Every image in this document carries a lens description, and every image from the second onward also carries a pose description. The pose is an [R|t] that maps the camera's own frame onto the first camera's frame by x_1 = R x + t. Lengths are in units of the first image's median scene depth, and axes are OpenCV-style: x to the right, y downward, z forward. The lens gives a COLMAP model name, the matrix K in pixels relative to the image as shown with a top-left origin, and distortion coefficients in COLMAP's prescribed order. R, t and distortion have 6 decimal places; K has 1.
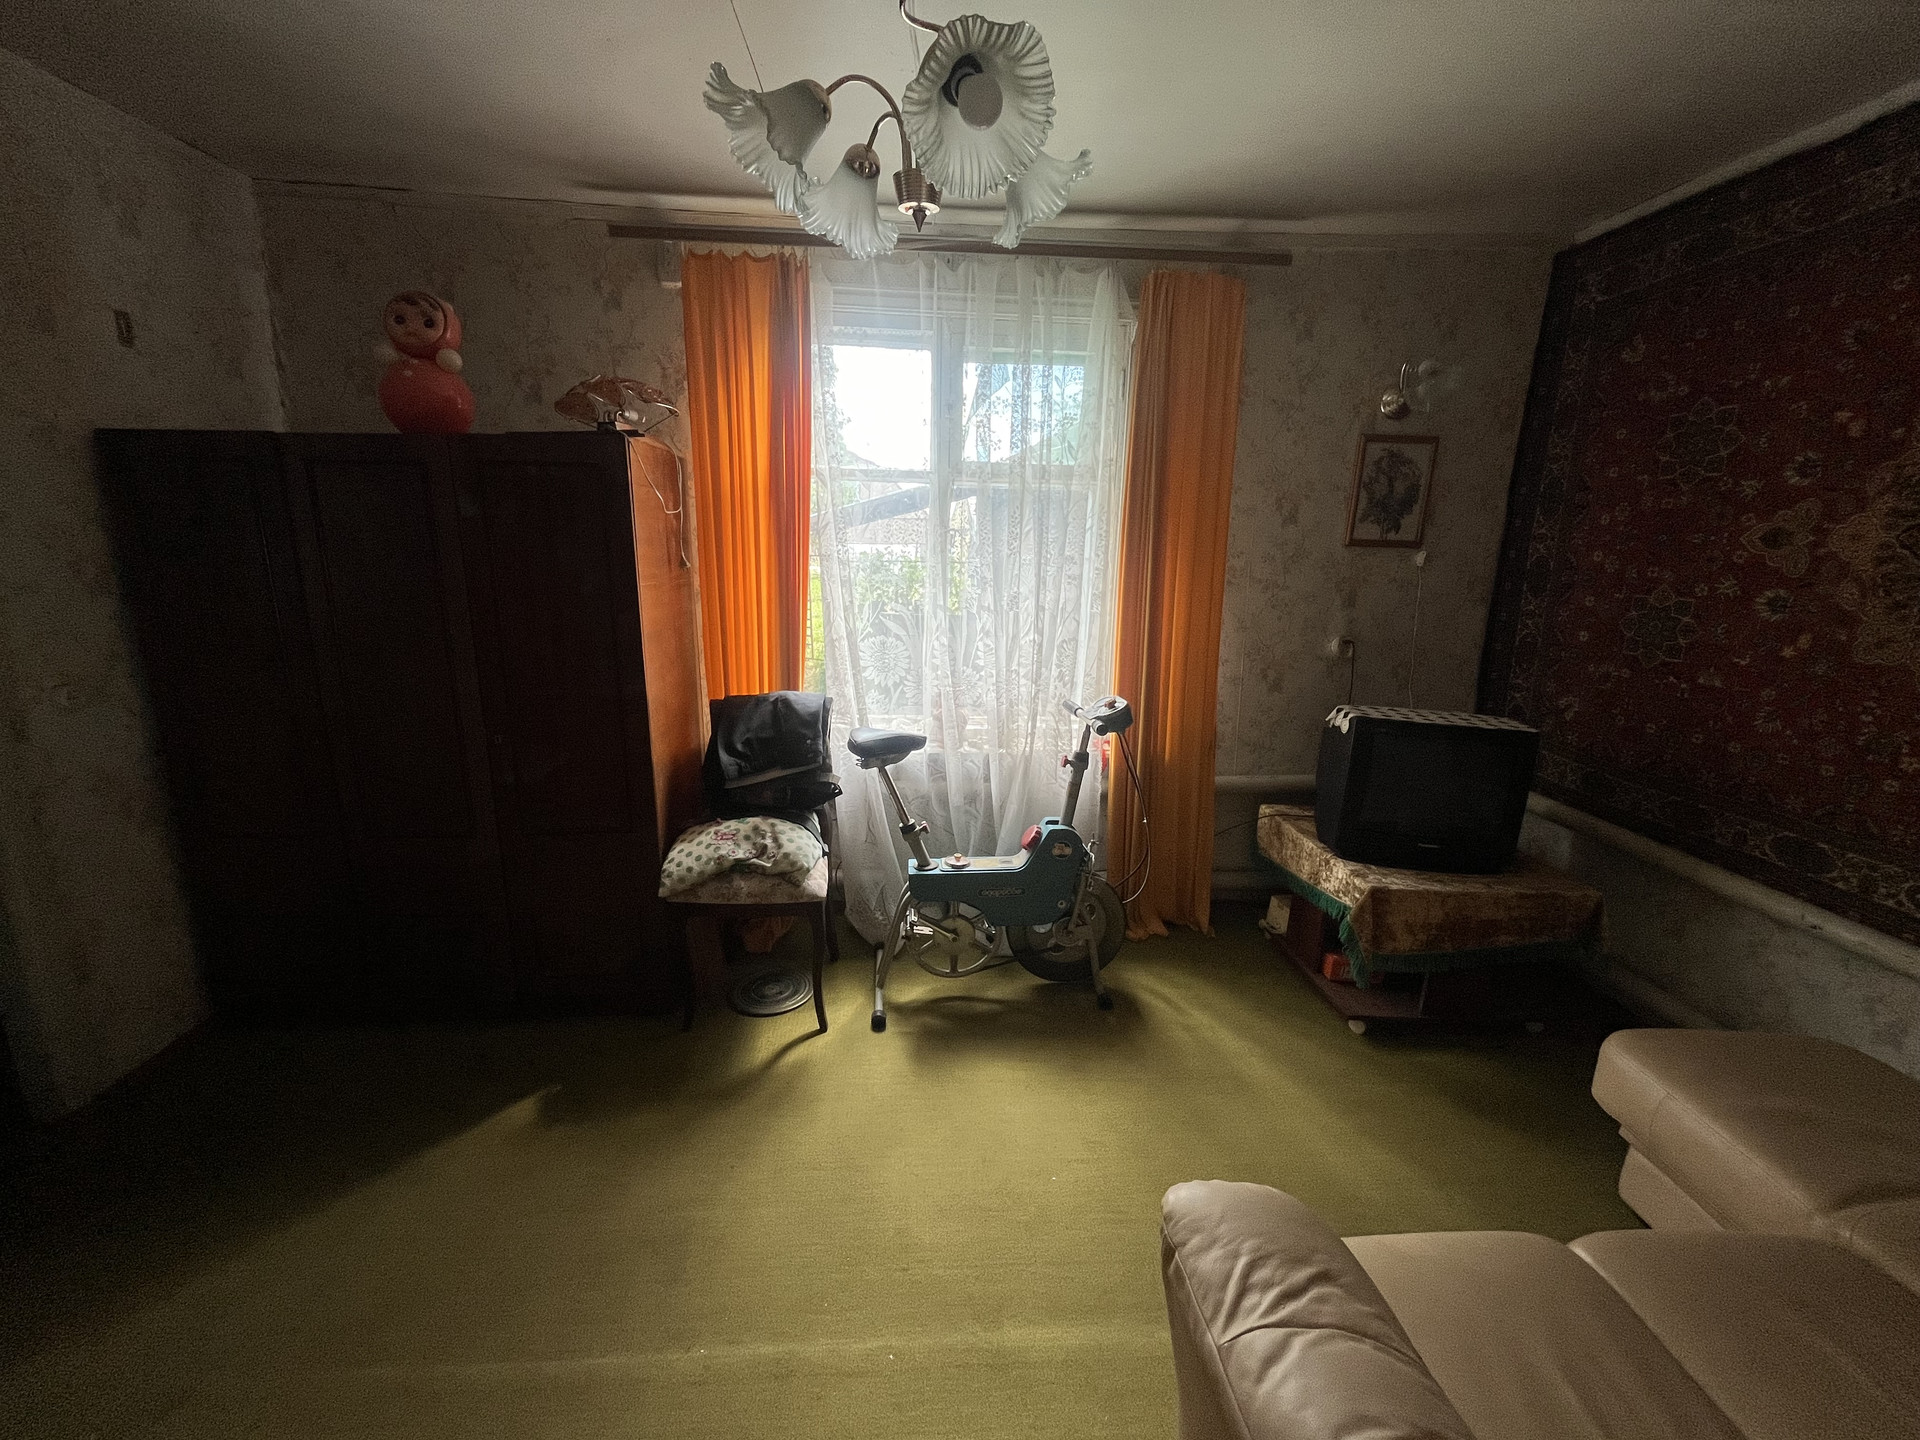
lens RADIAL K [[772.1, 0, 965.4], [0, 772.1, 712.9], [0, 0, 1]] dist [-0.006458, 0.000961]
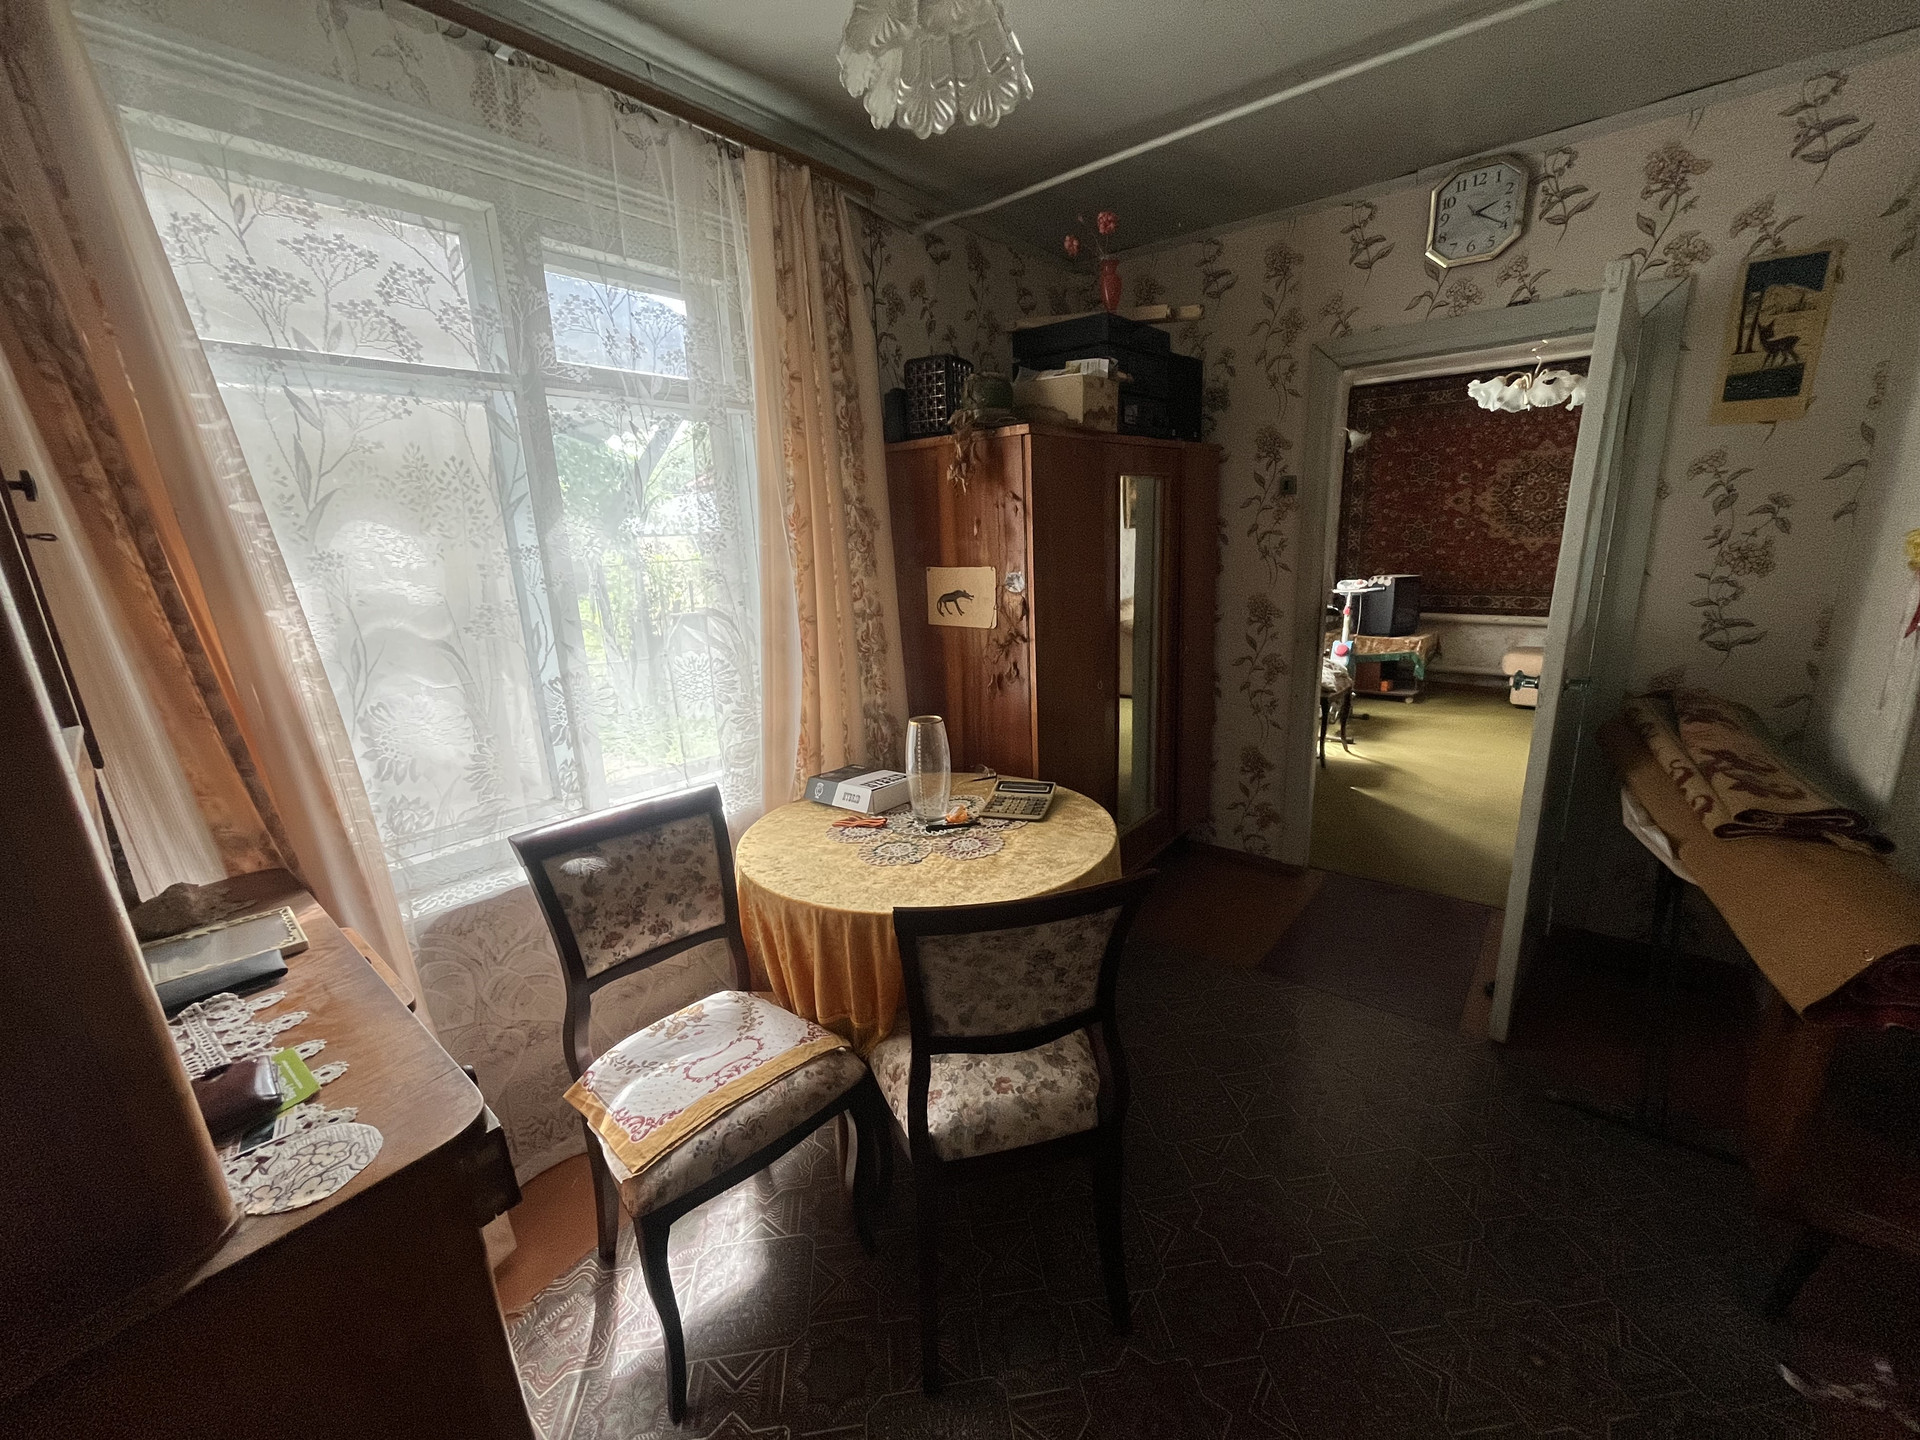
lens RADIAL K [[772.1, 0, 966.9], [0, 772.1, 714.5], [0, 0, 1]] dist [-0.006458, 0.000961]
pose [[0.683109, -0.216287, 0.697554, -2.445677], [0.209249, 0.973060, 0.096795, -0.101971], [-0.699698, 0.079841, 0.709964, 0.250034]]
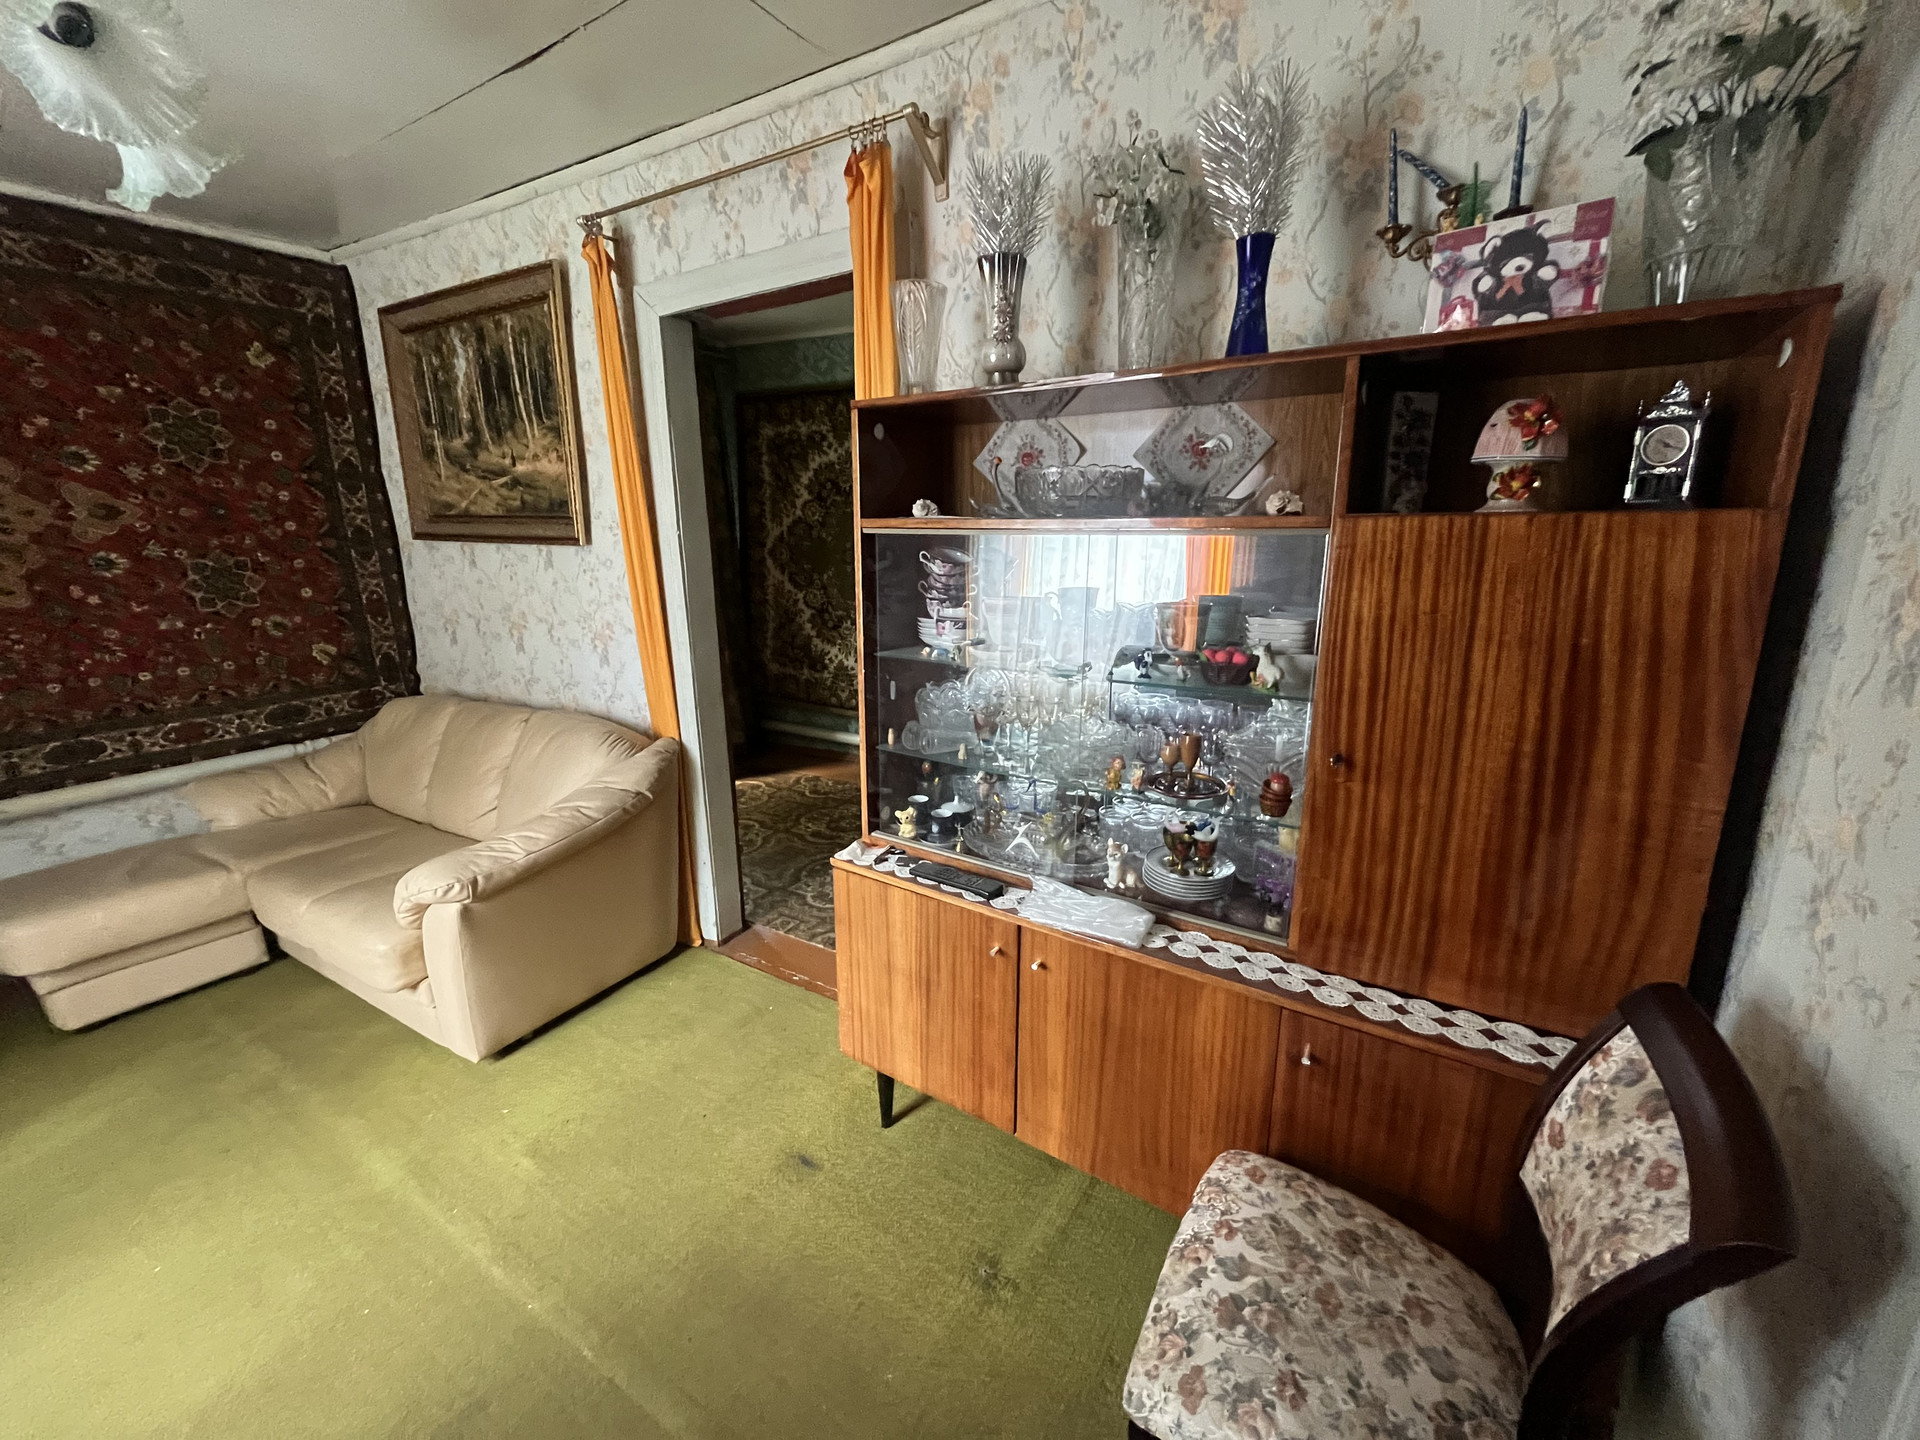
lens RADIAL K [[772.1, 0, 961.3], [0, 772.1, 715.2], [0, 0, 1]] dist [-0.006458, 0.000961]
pose [[-0.813280, -0.147709, 0.562812, -0.820596], [0.123475, 0.901405, 0.414997, -0.160763], [-0.568620, 0.407002, -0.714857, 0.694540]]
